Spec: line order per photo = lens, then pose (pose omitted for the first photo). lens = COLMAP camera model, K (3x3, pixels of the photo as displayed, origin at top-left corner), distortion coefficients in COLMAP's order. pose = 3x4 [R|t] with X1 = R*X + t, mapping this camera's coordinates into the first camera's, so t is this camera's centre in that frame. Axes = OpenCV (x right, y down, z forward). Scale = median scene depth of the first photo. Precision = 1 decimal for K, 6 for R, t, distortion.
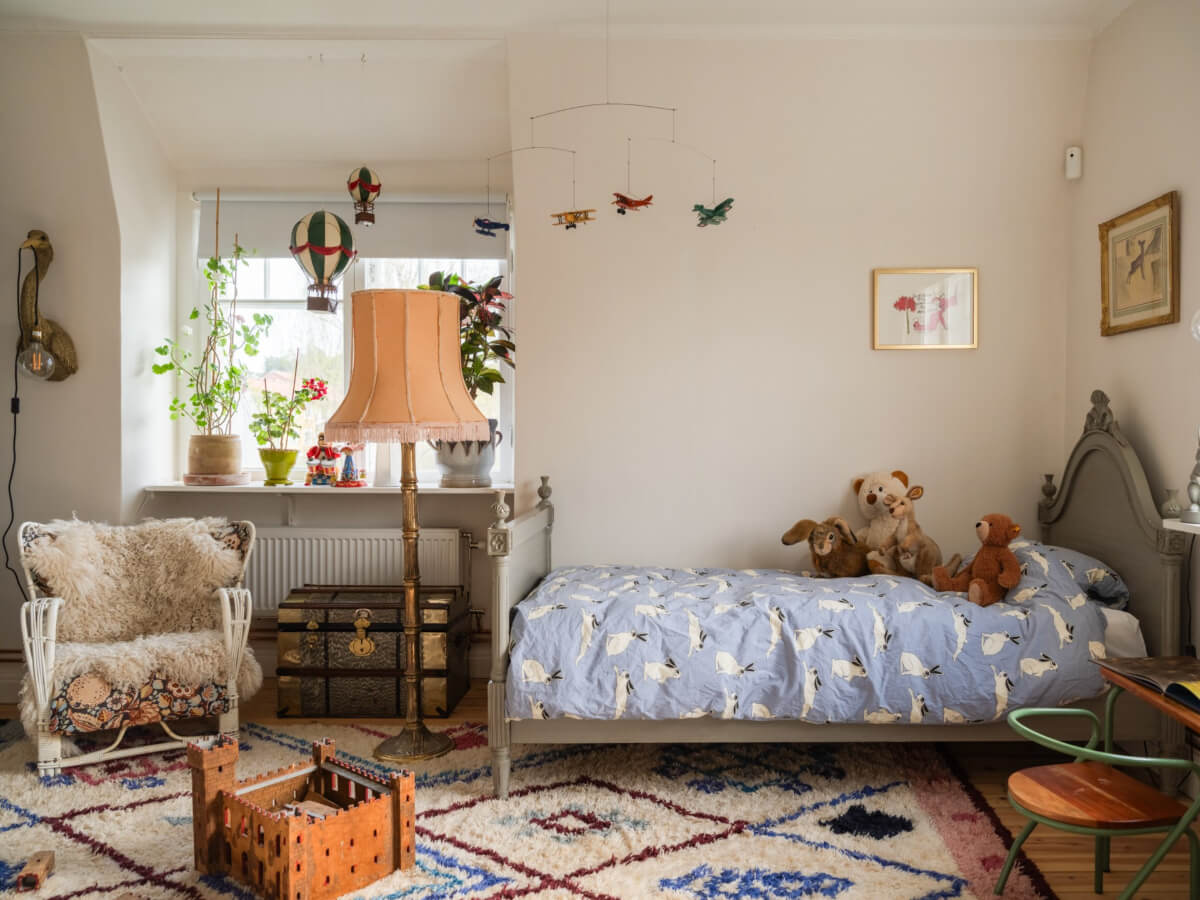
lens RADIAL K [[1011.3, 0, 624.9], [0, 1011.3, 454.9], [0, 0, 1]] dist [0.007510, 0.002207]
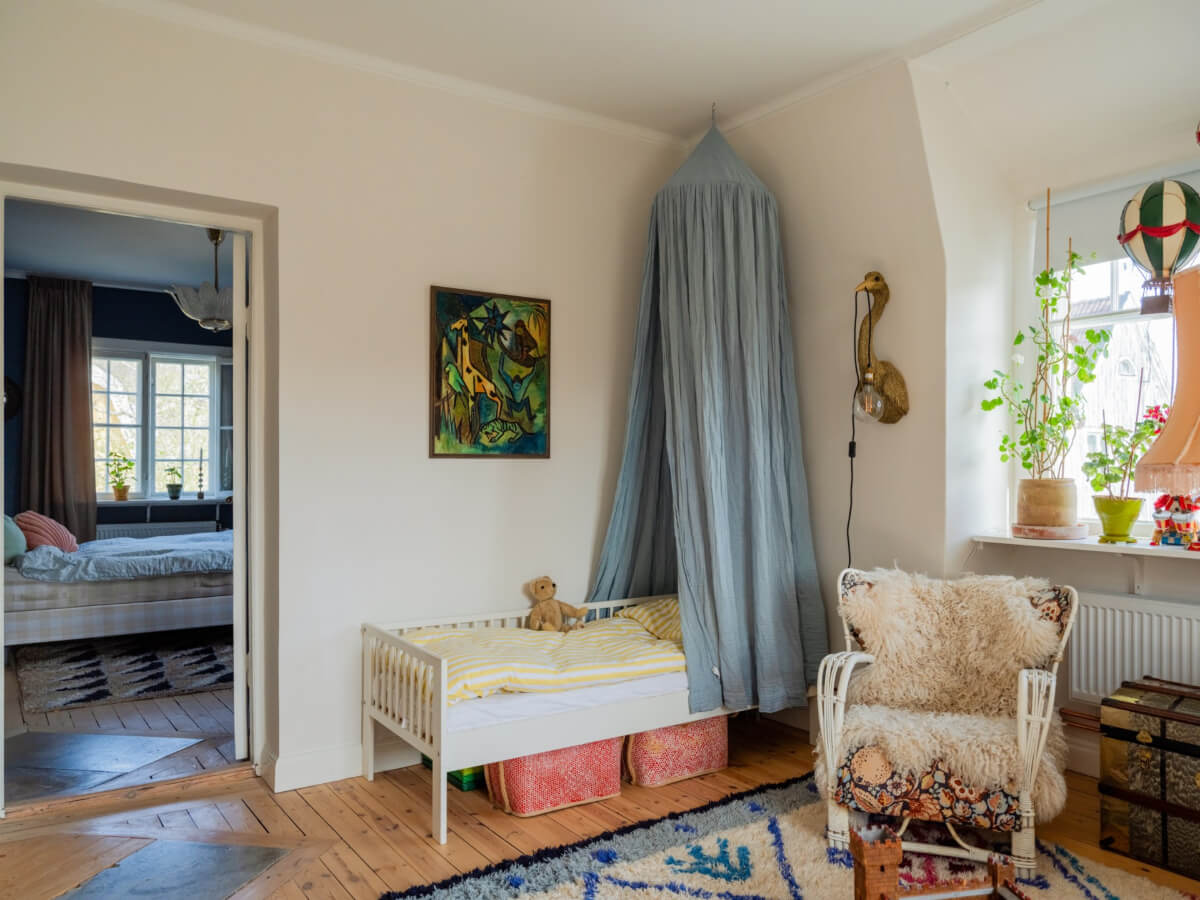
lens RADIAL K [[927.0, 0, 713.7], [0, 927.0, 464.6], [0, 0, 1]] dist [0.002213, 0.000686]
pose [[0.650027, -0.009086, -0.759857, 0.004877], [-0.013280, 0.999640, -0.023314, -0.012239], [0.759795, 0.025246, 0.649672, 0.350452]]
